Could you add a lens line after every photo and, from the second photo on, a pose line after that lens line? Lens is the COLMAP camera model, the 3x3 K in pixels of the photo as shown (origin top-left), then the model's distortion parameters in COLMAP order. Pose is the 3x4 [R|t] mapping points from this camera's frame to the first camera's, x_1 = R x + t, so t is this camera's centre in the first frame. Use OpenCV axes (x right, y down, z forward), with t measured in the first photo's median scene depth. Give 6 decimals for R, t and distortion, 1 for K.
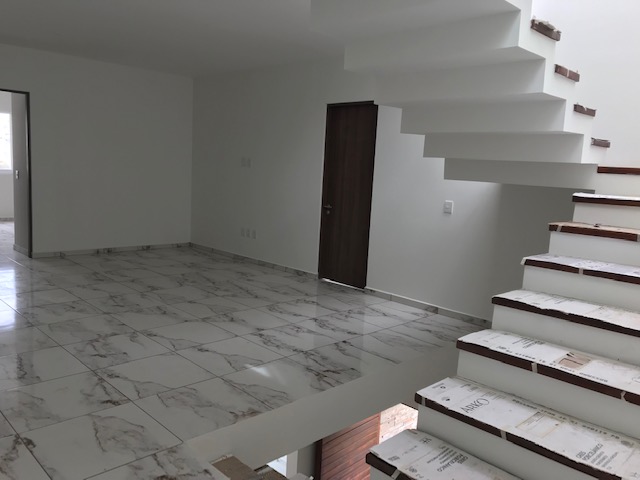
lens RADIAL K [[521.1, 0, 320.7], [0, 521.1, 239.8], [0, 0, 1]] dist [0.036167, -0.020805]
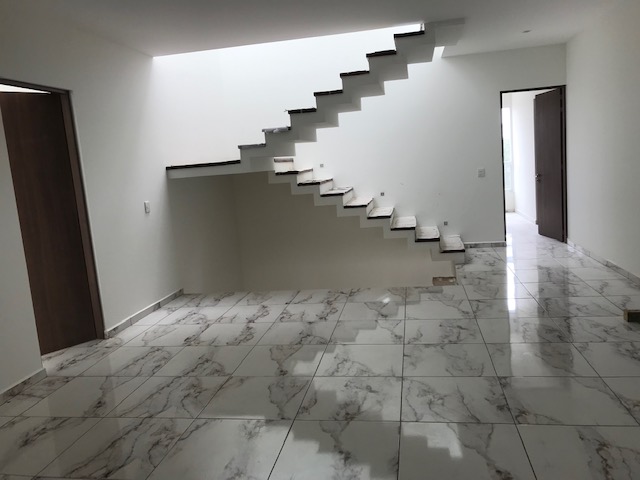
lens RADIAL K [[521.1, 0, 319.8], [0, 521.1, 239.9], [0, 0, 1]] dist [0.036167, -0.020805]
pose [[-0.582778, -0.124976, 0.802964, -0.934914], [0.167790, 0.948305, 0.269376, -0.258288], [-0.795120, 0.291716, -0.531682, 1.486357]]
